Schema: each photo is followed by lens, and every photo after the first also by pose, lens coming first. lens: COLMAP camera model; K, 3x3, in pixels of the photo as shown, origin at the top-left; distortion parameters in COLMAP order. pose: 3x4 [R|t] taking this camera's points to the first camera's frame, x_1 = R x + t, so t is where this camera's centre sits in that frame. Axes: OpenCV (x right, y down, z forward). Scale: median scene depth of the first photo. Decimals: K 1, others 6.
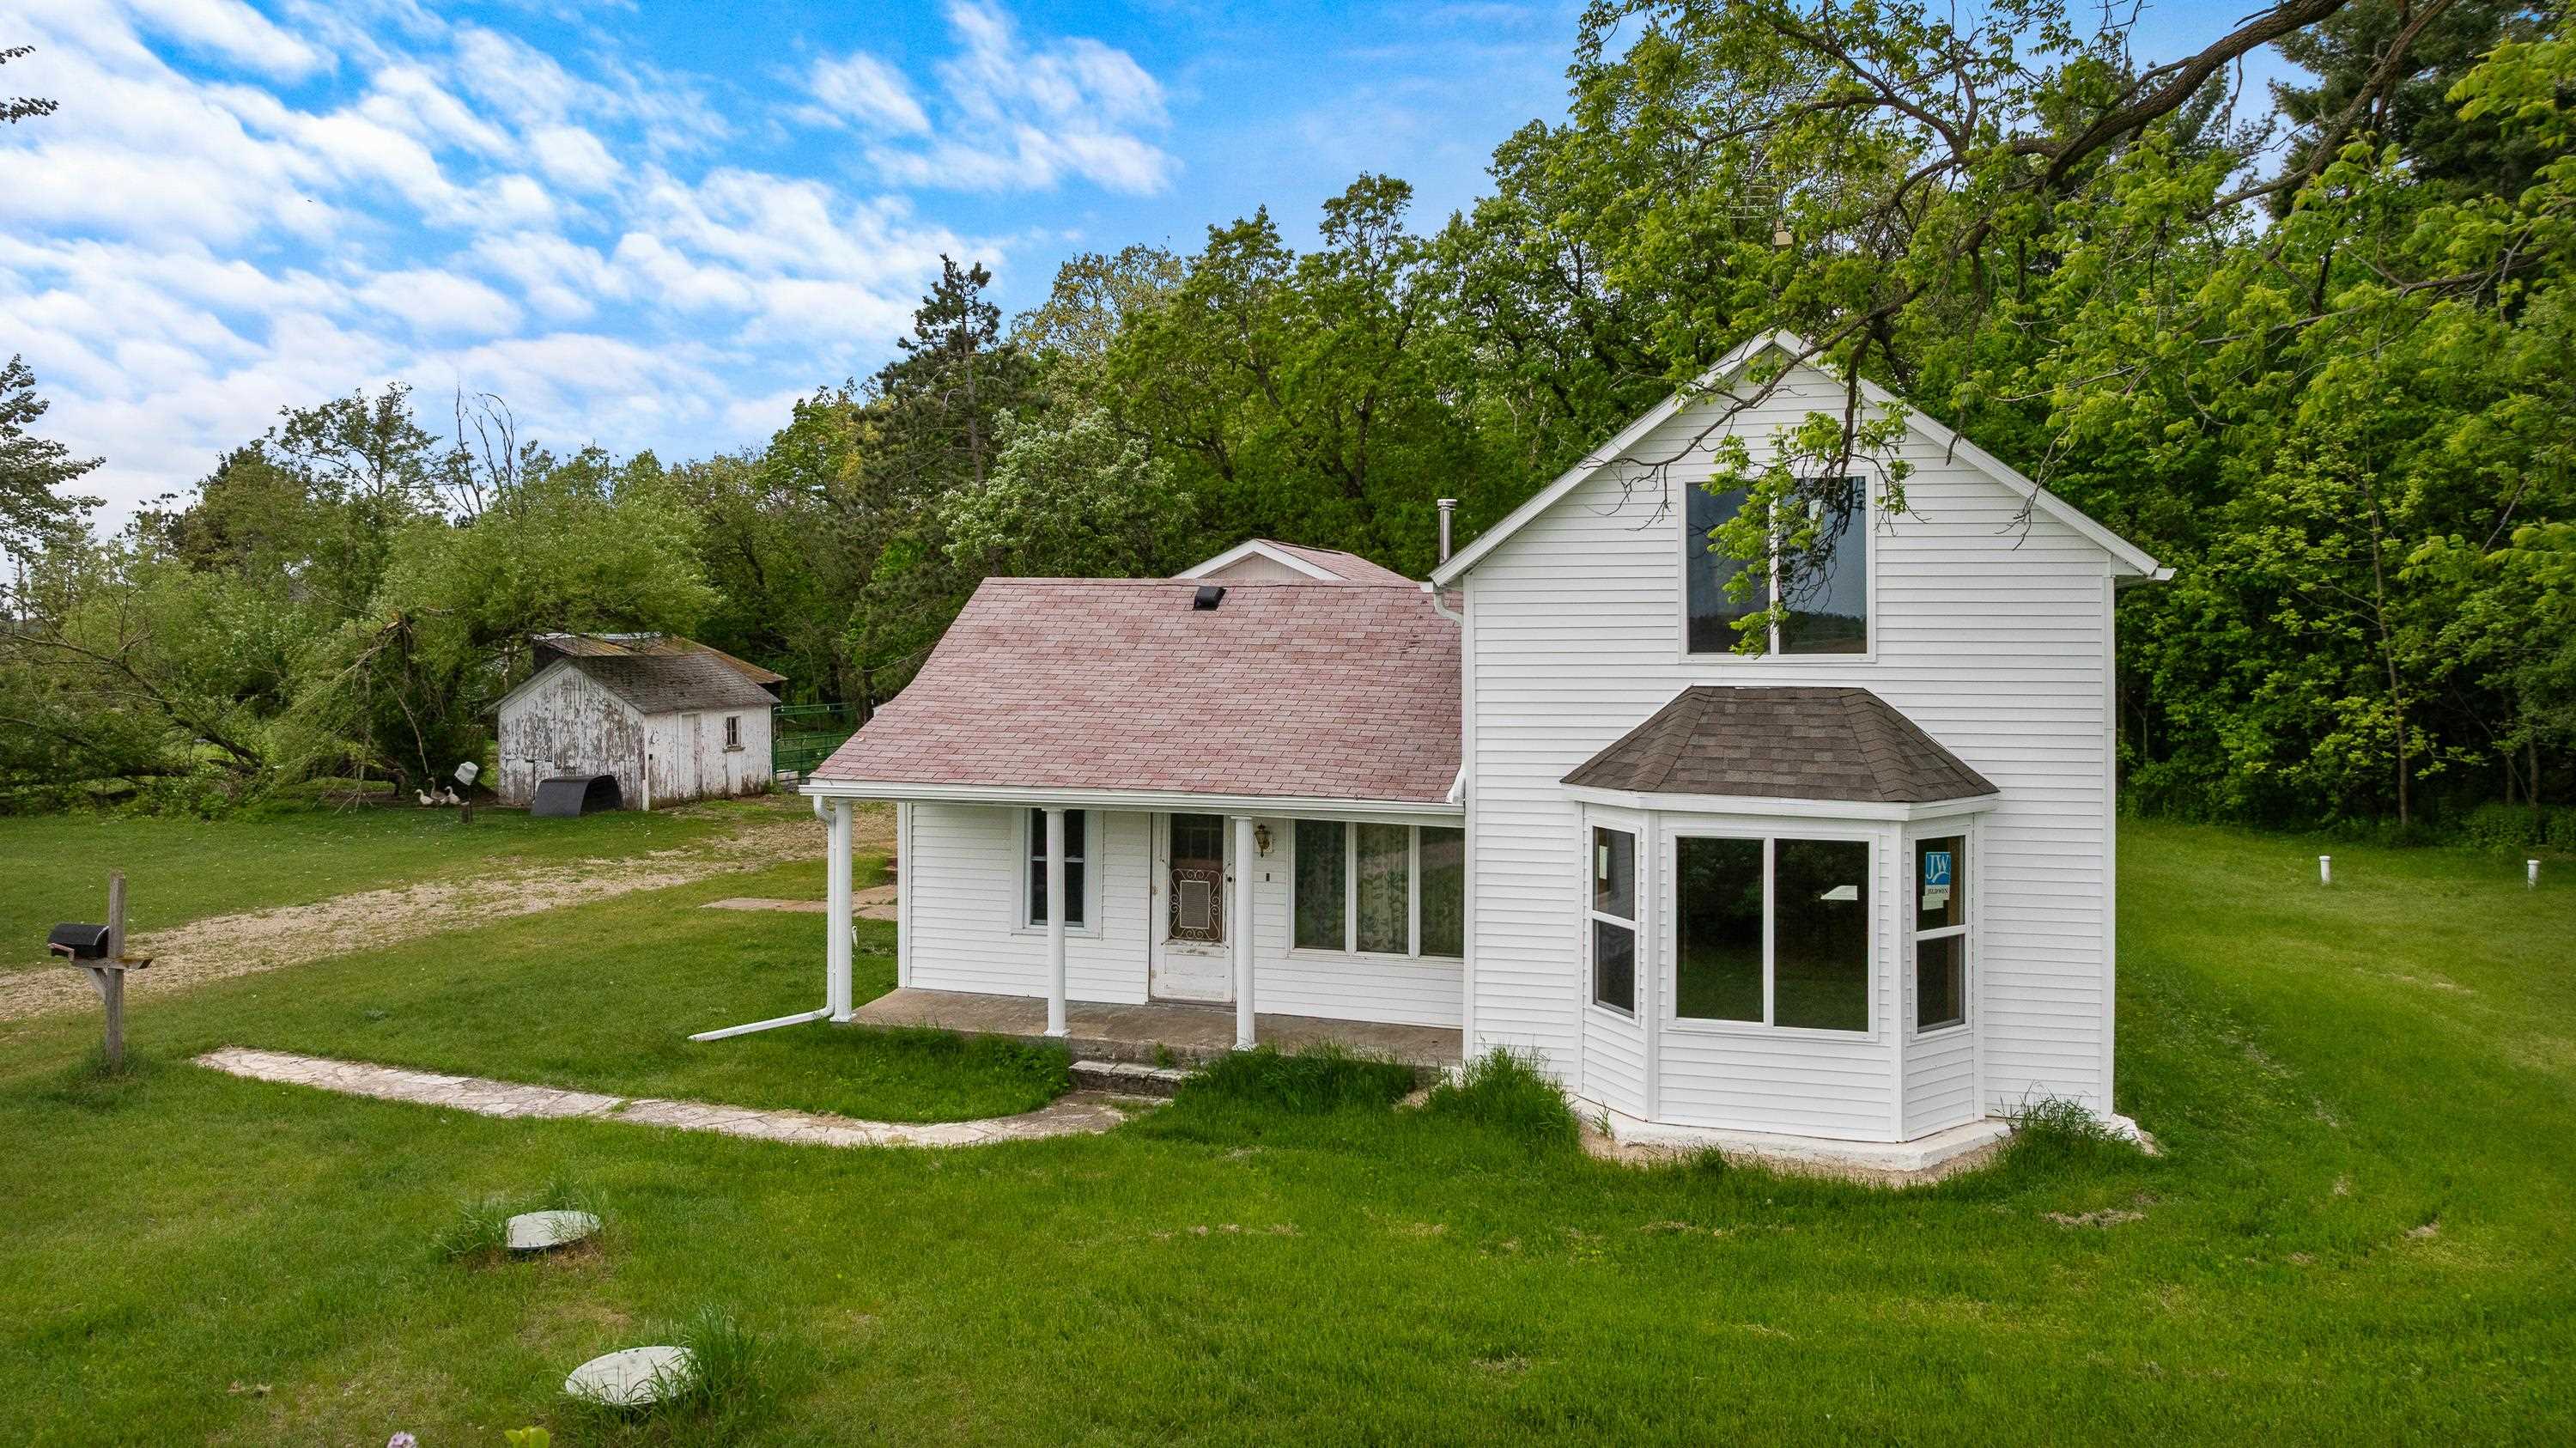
lens RADIAL K [[1859.1, 0, 1298.5], [0, 1859.1, 704.7], [0, 0, 1]] dist [-0.024759, -0.000416]
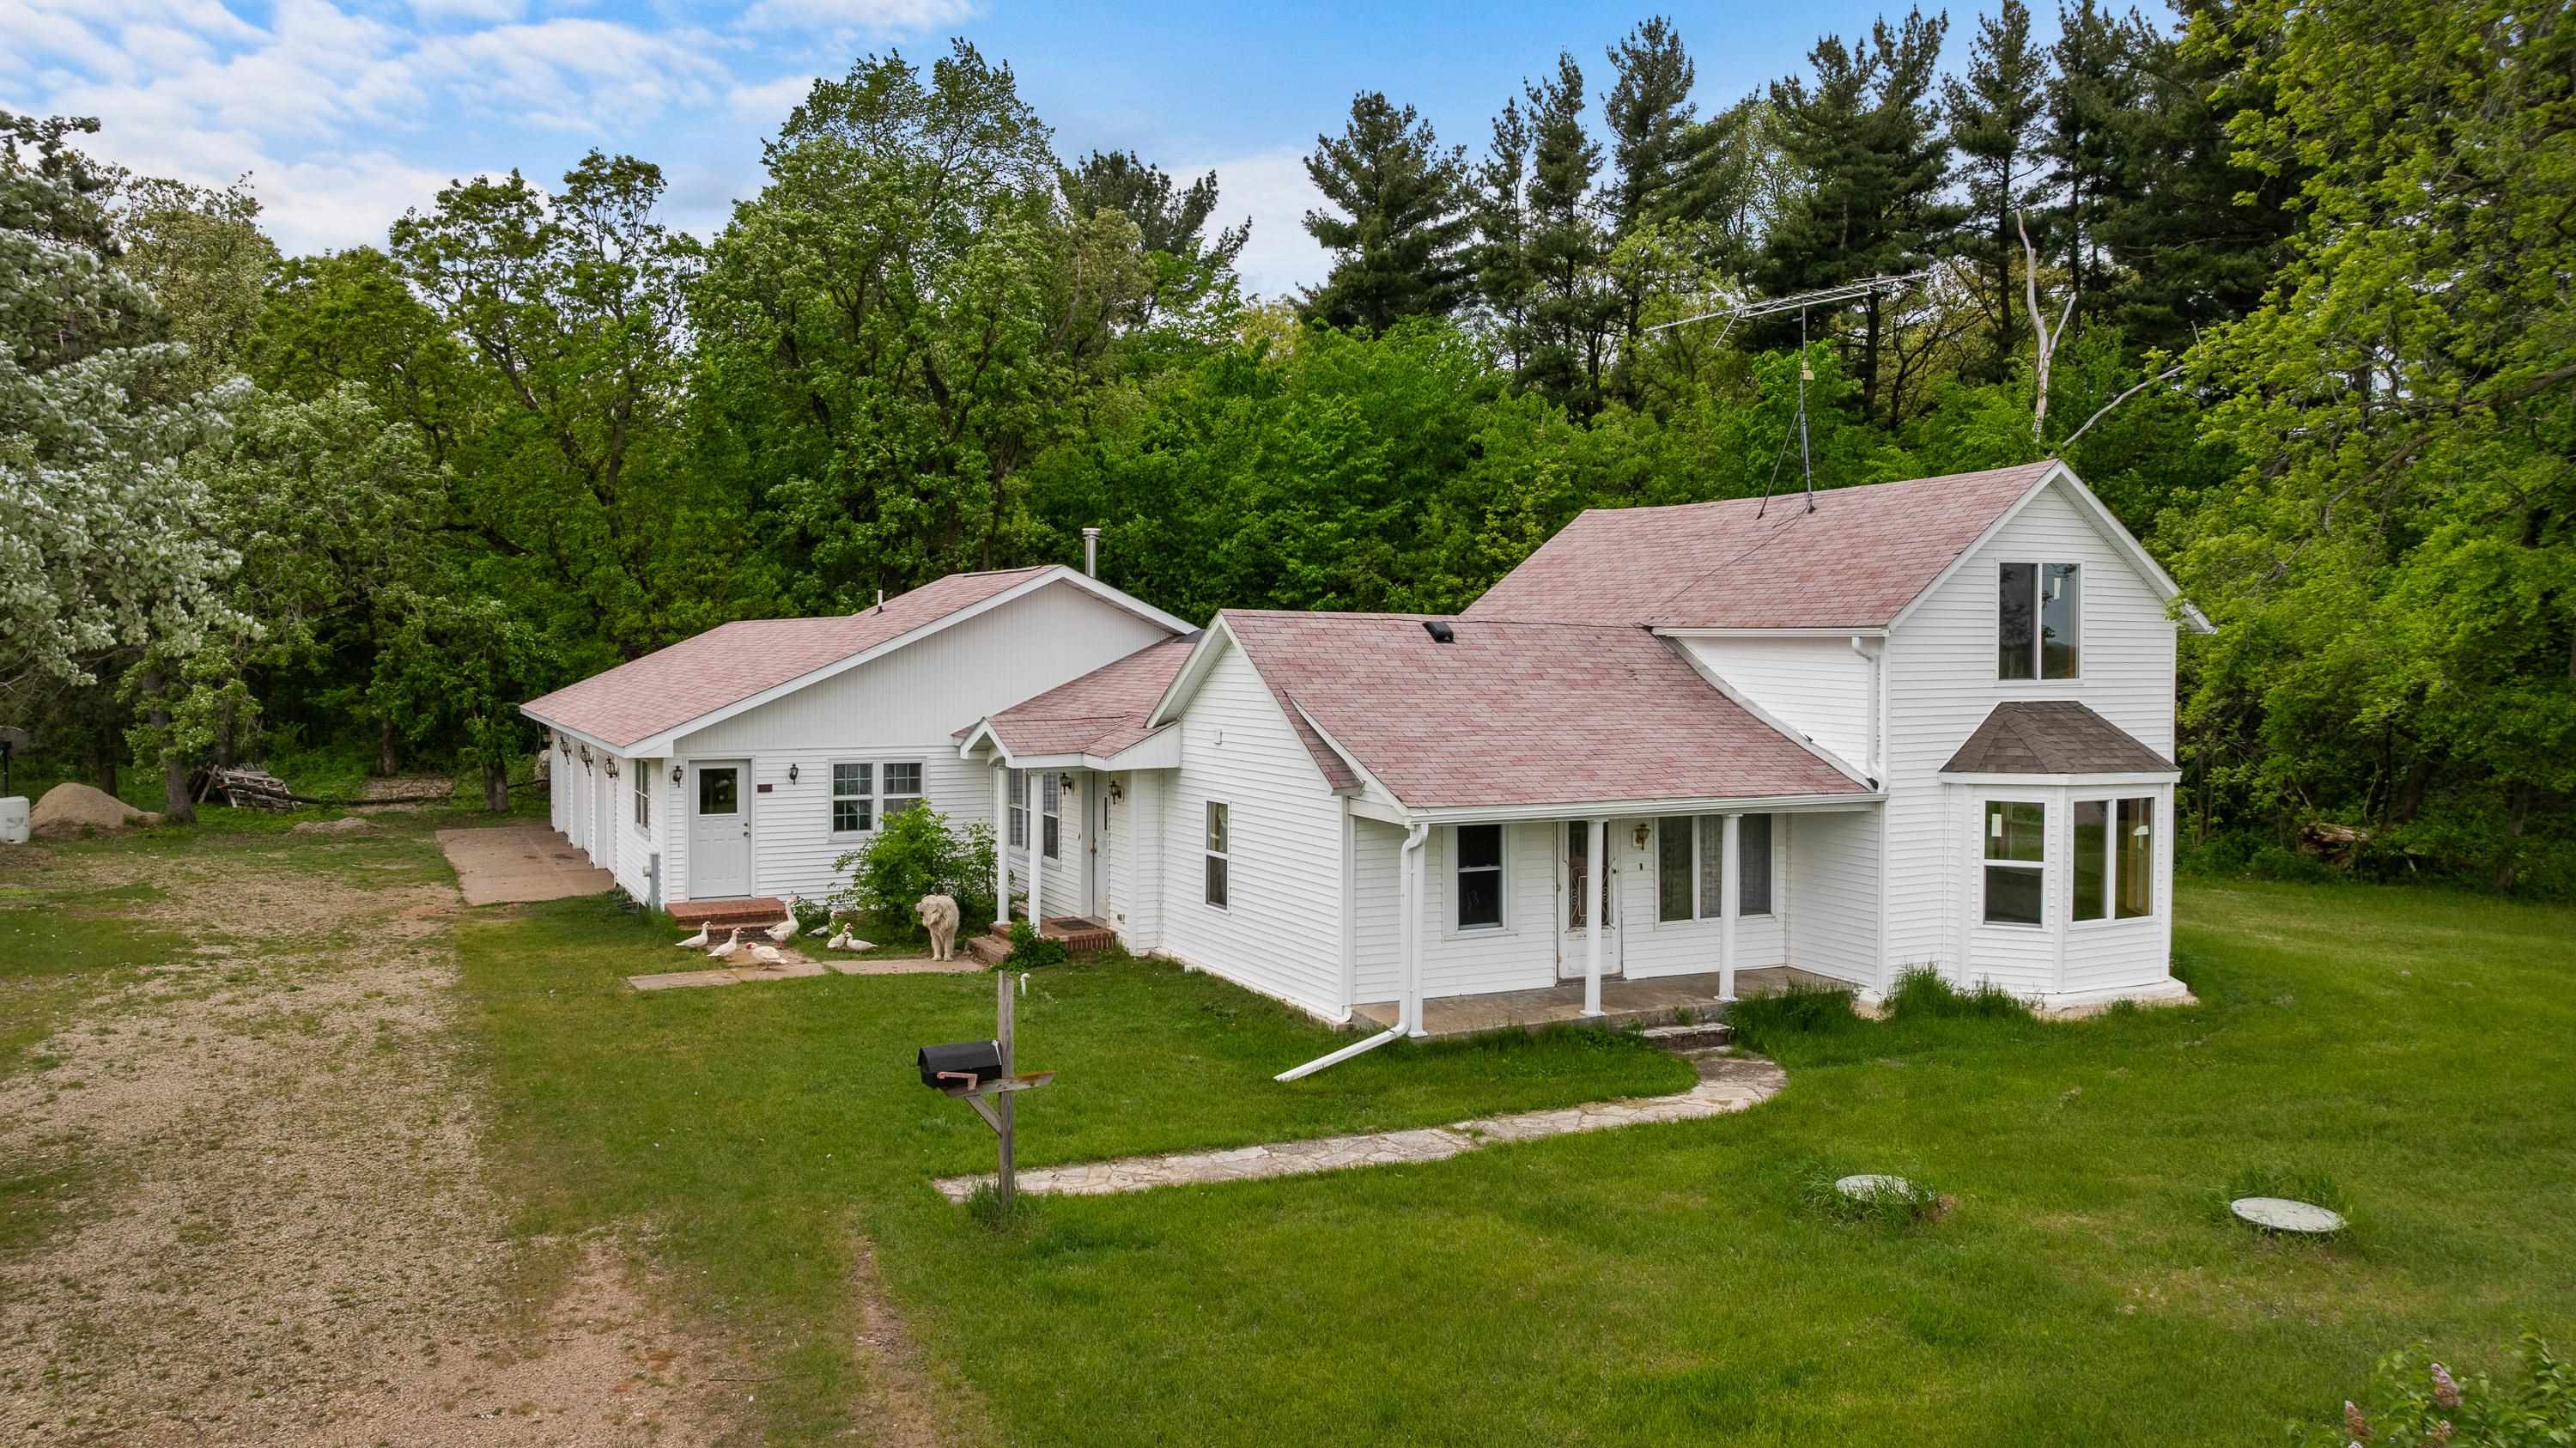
lens RADIAL K [[1859.1, 0, 1276.3], [0, 1859.1, 731.1], [0, 0, 1]] dist [-0.024759, -0.000416]
pose [[0.724649, -0.034210, 0.688268, -1.081154], [0.024434, 0.999415, 0.023950, -0.032215], [-0.688685, -0.000538, 0.725061, 0.301982]]
